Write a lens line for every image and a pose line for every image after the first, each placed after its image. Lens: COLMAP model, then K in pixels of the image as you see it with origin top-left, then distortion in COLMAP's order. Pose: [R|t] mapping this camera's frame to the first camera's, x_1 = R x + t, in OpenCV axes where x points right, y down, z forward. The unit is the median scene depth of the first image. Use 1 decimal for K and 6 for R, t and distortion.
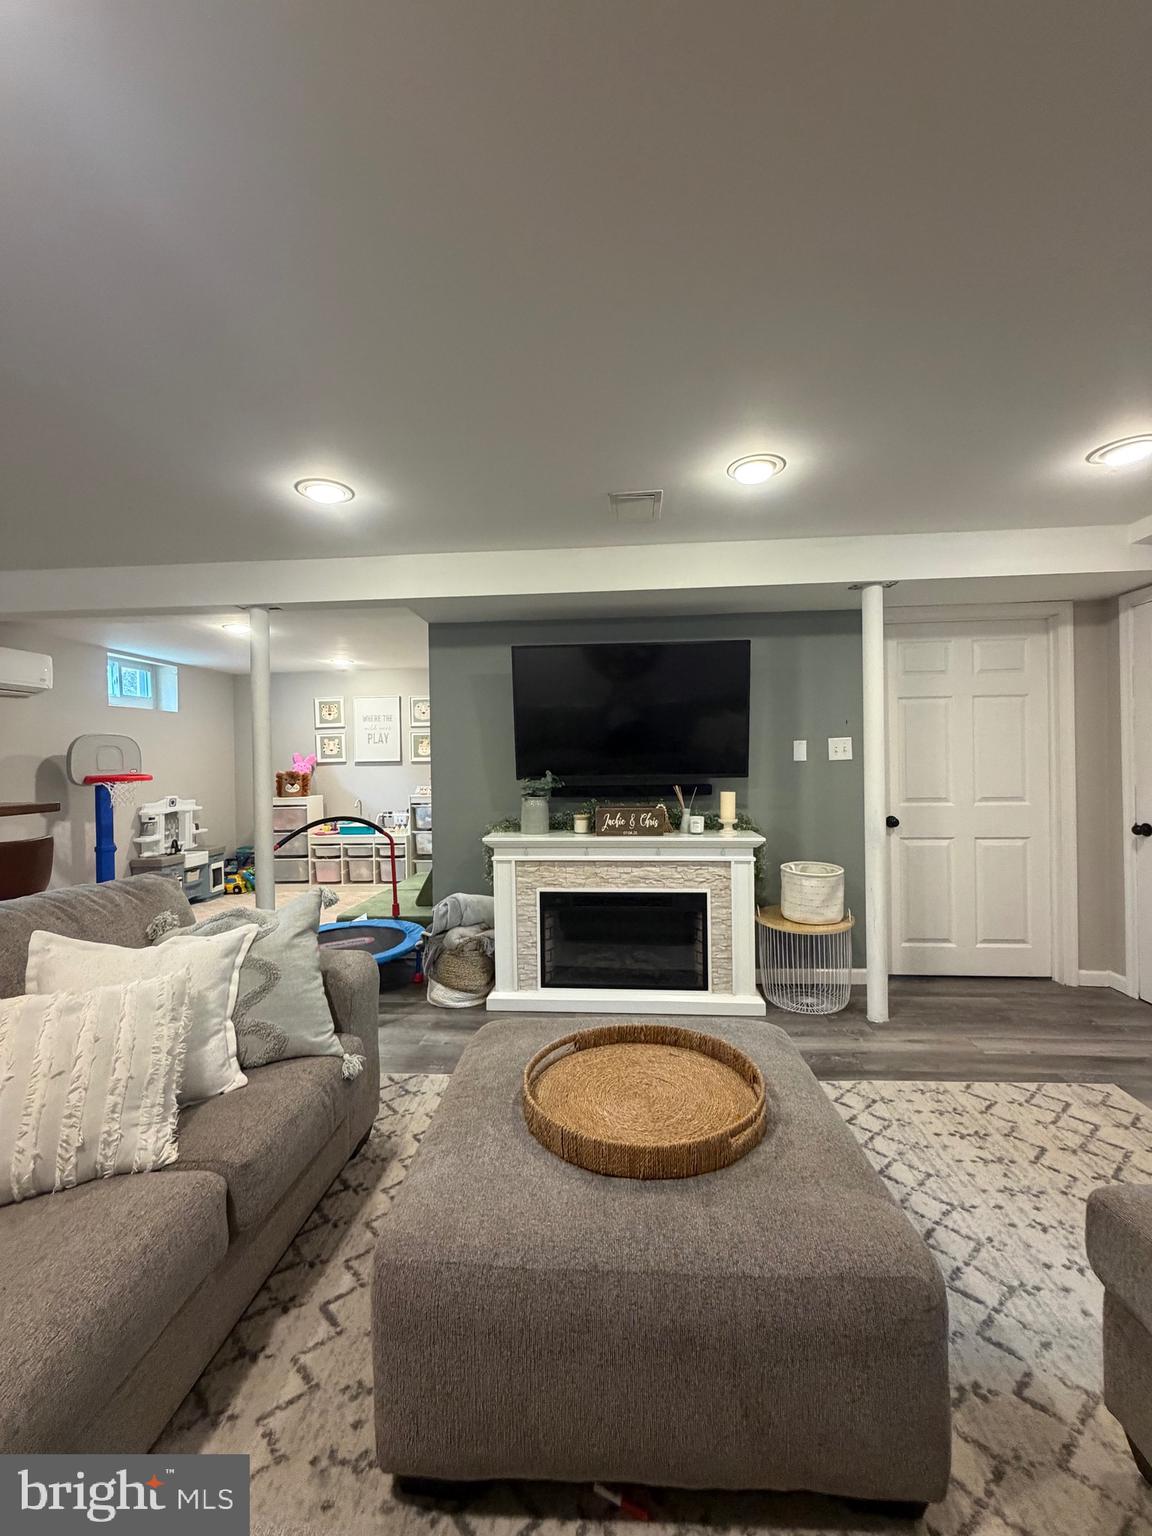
lens RADIAL K [[614.0, 0, 578.6], [0, 614.0, 760.7], [0, 0, 1]] dist [-0.000576, 0.000093]
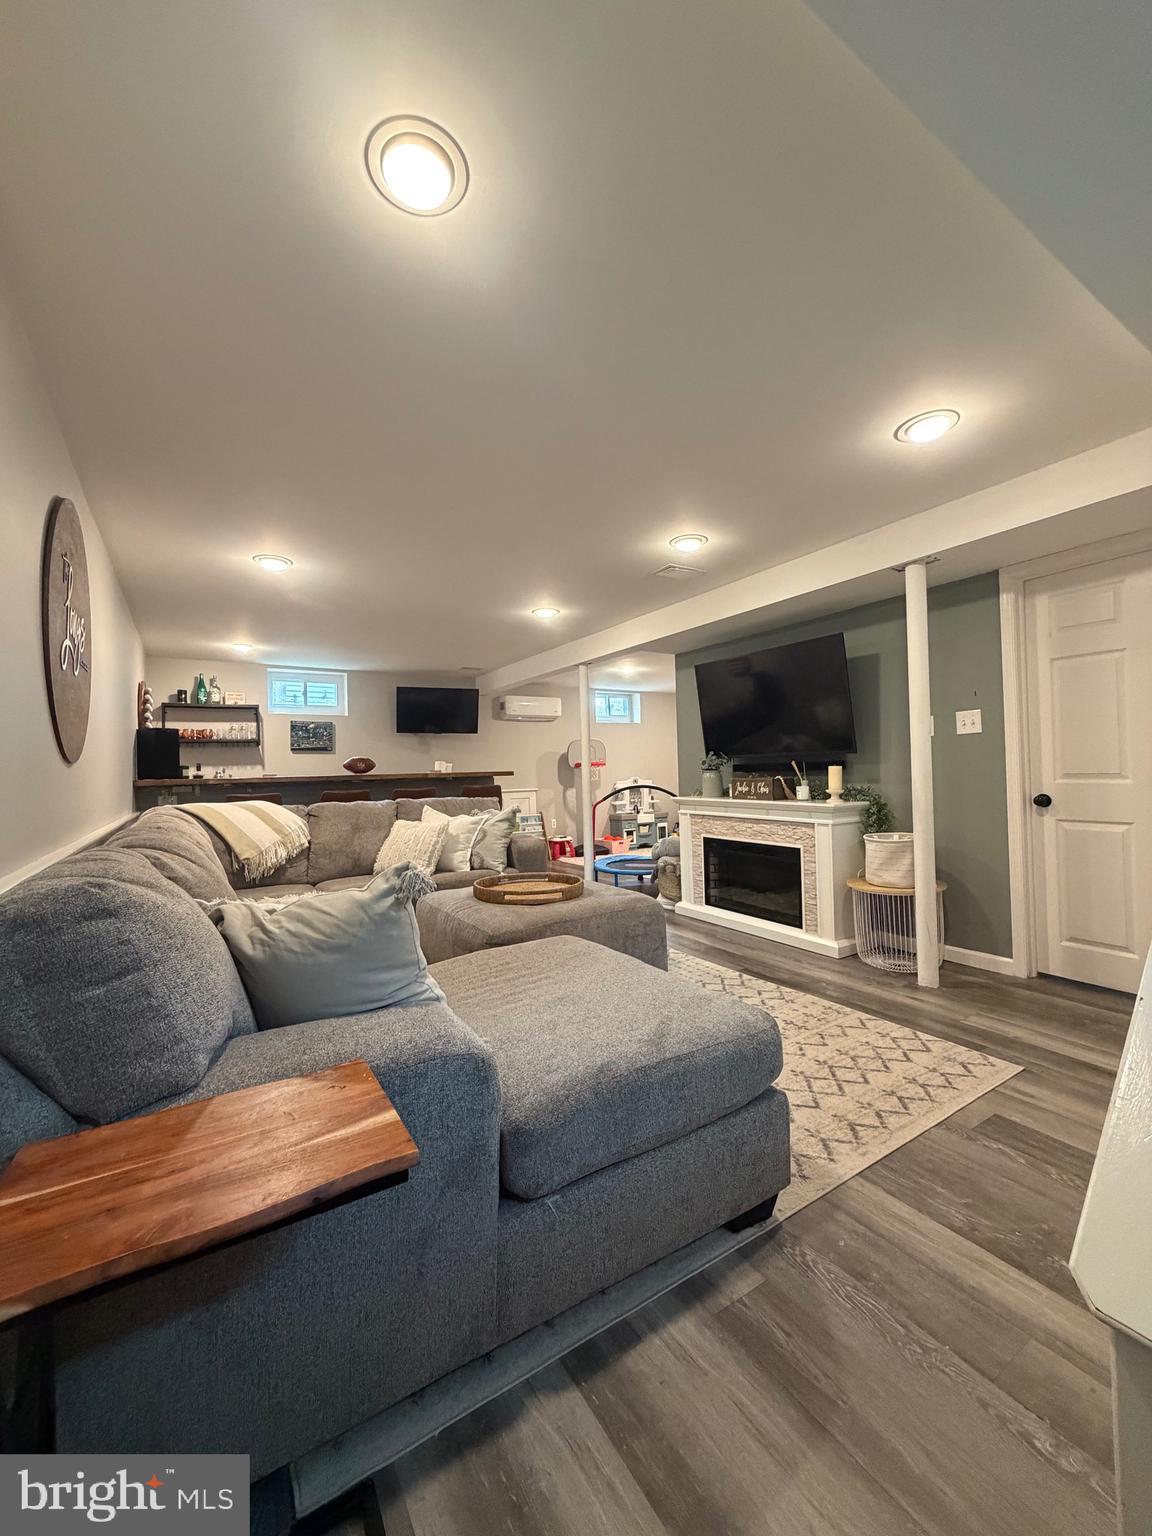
lens RADIAL K [[612.1, 0, 578.3], [0, 612.1, 765.9], [0, 0, 1]] dist [0.000203, -0.000108]
pose [[0.591556, -0.006007, -0.806241, 0.911435], [0.012561, 0.999920, 0.001767, 0.043418], [0.806166, -0.011173, 0.591584, -0.068276]]
